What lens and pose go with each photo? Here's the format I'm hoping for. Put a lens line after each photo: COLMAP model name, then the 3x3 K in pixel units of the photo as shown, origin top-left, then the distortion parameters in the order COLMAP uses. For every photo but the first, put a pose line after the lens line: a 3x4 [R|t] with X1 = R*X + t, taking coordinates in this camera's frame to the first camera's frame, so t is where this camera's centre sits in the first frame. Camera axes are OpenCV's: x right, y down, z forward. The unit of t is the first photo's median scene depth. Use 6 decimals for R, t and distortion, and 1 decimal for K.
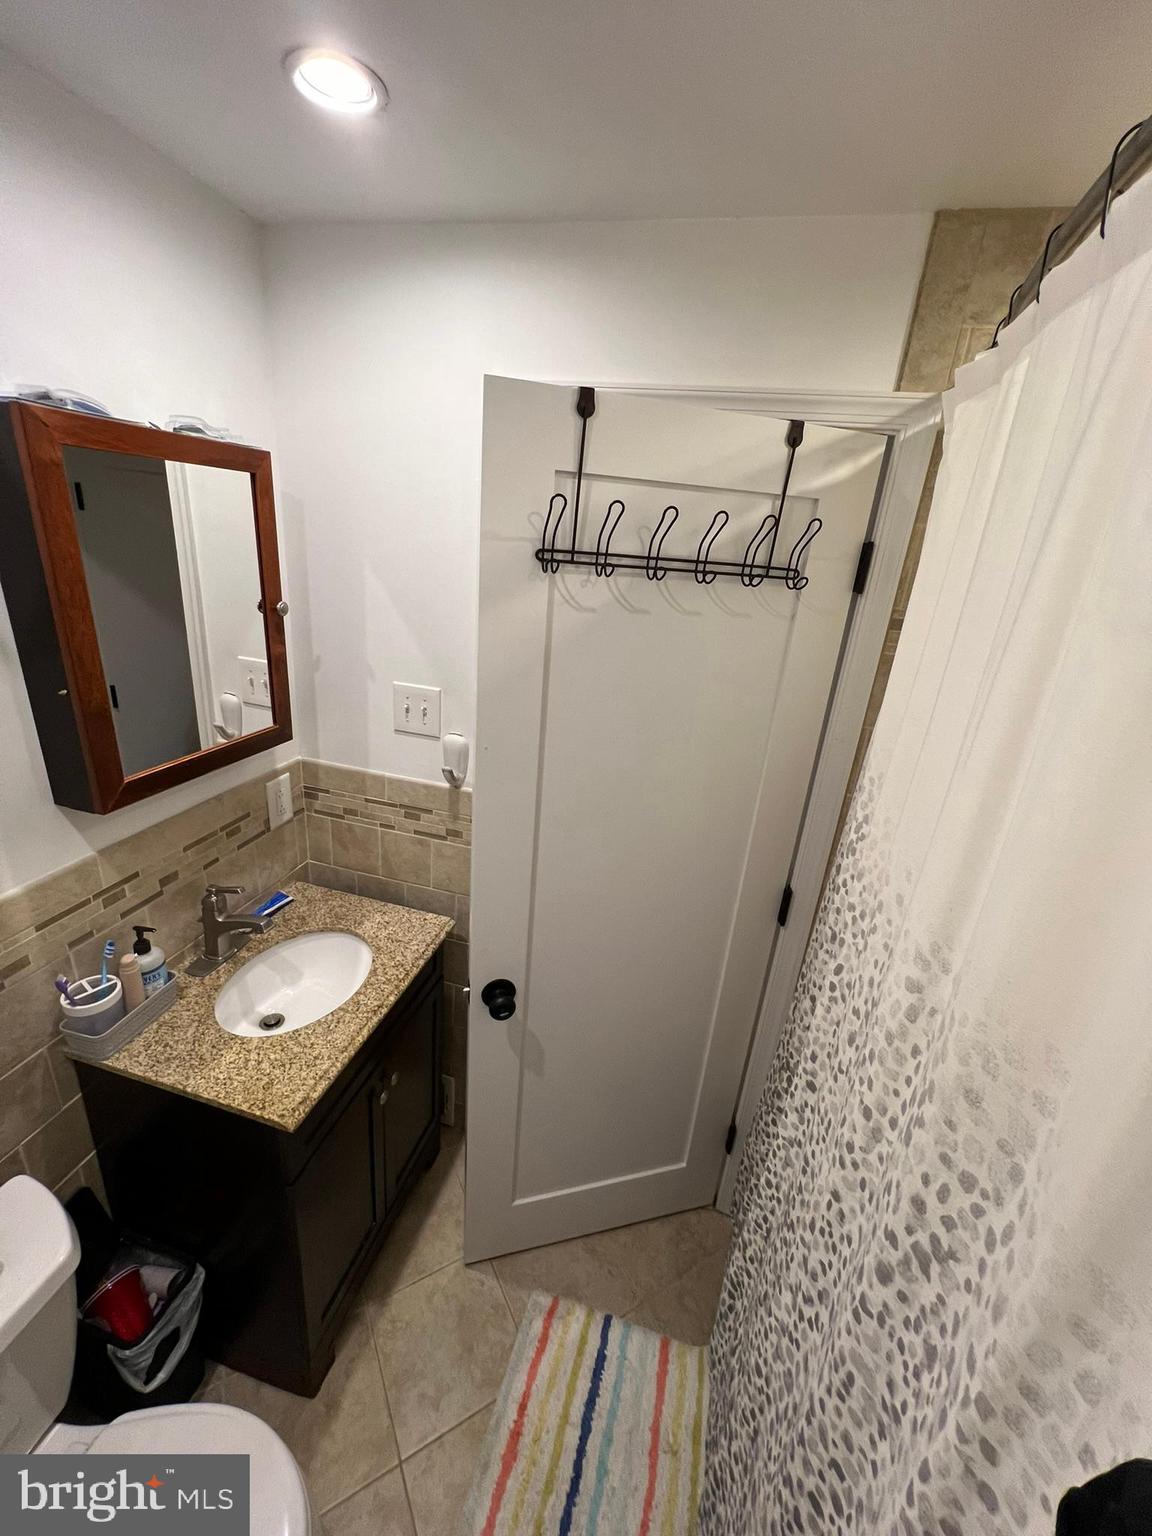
lens RADIAL K [[619.6, 0, 578.4], [0, 619.6, 768.9], [0, 0, 1]] dist [0.003279, 0.000105]
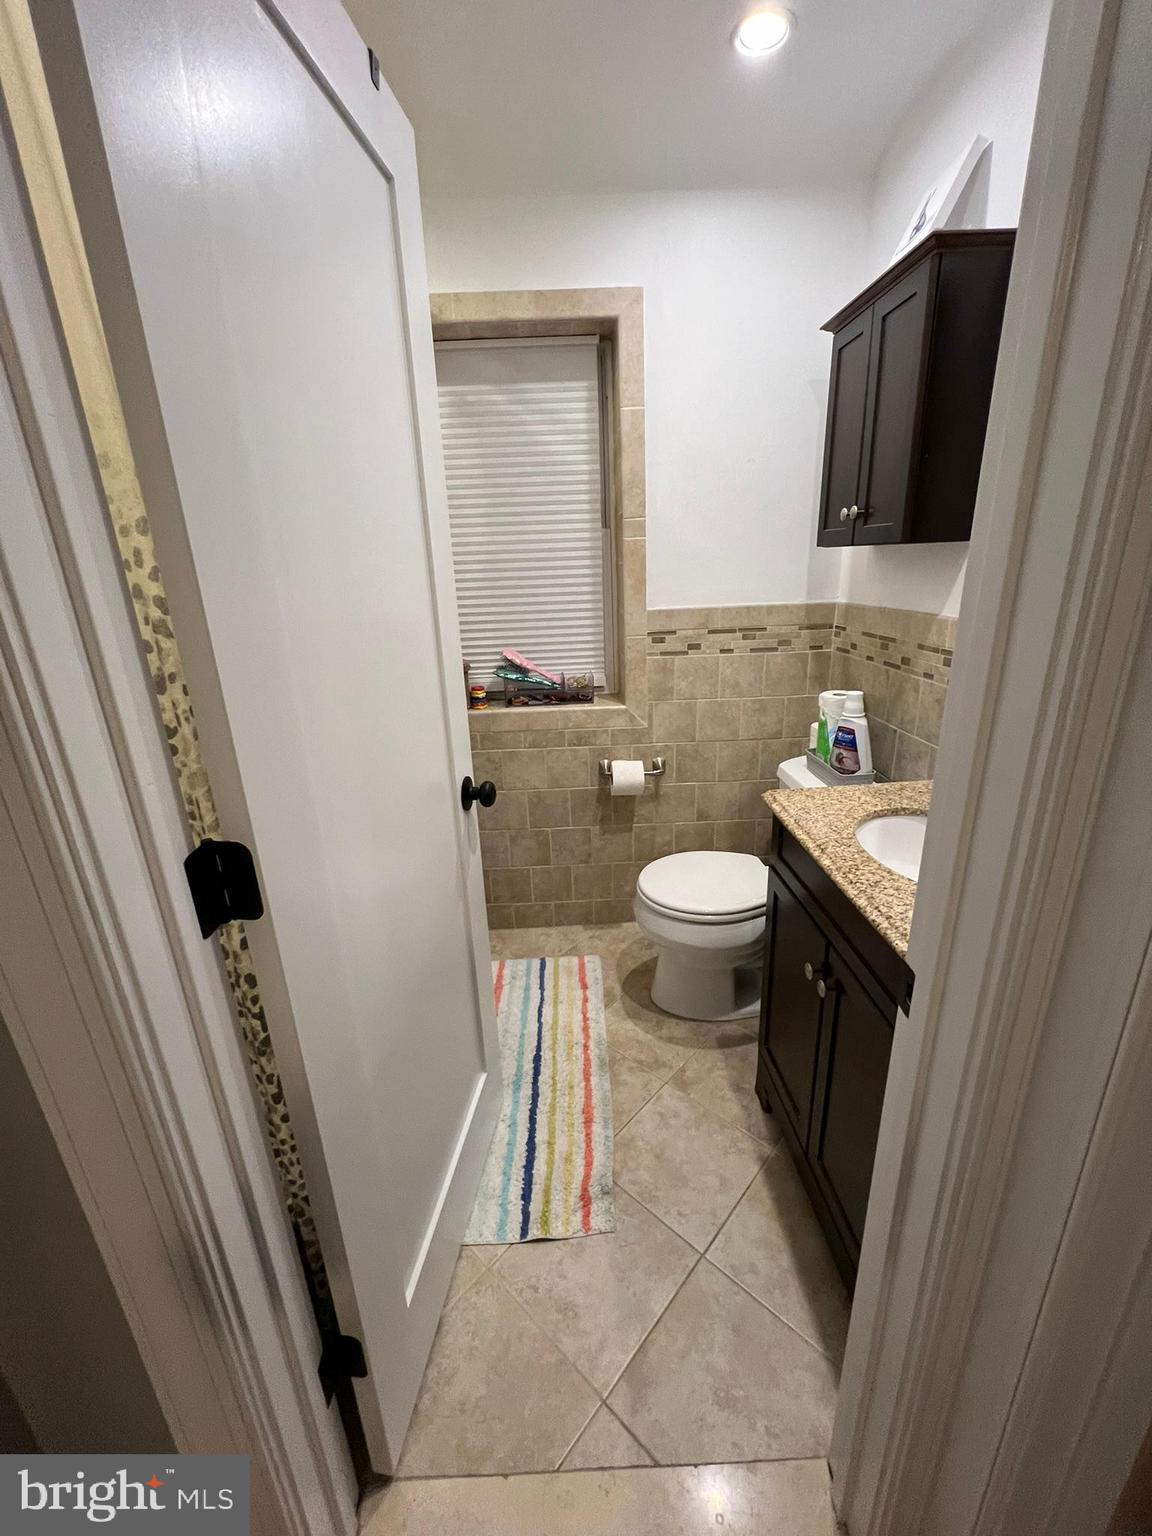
lens RADIAL K [[619.6, 0, 577.0], [0, 619.6, 767.6], [0, 0, 1]] dist [0.003279, 0.000105]
pose [[-0.958639, 0.047863, -0.280573, 0.210427], [-0.133252, 0.795587, 0.591003, -0.141652], [0.251508, 0.603945, -0.756303, 1.442020]]
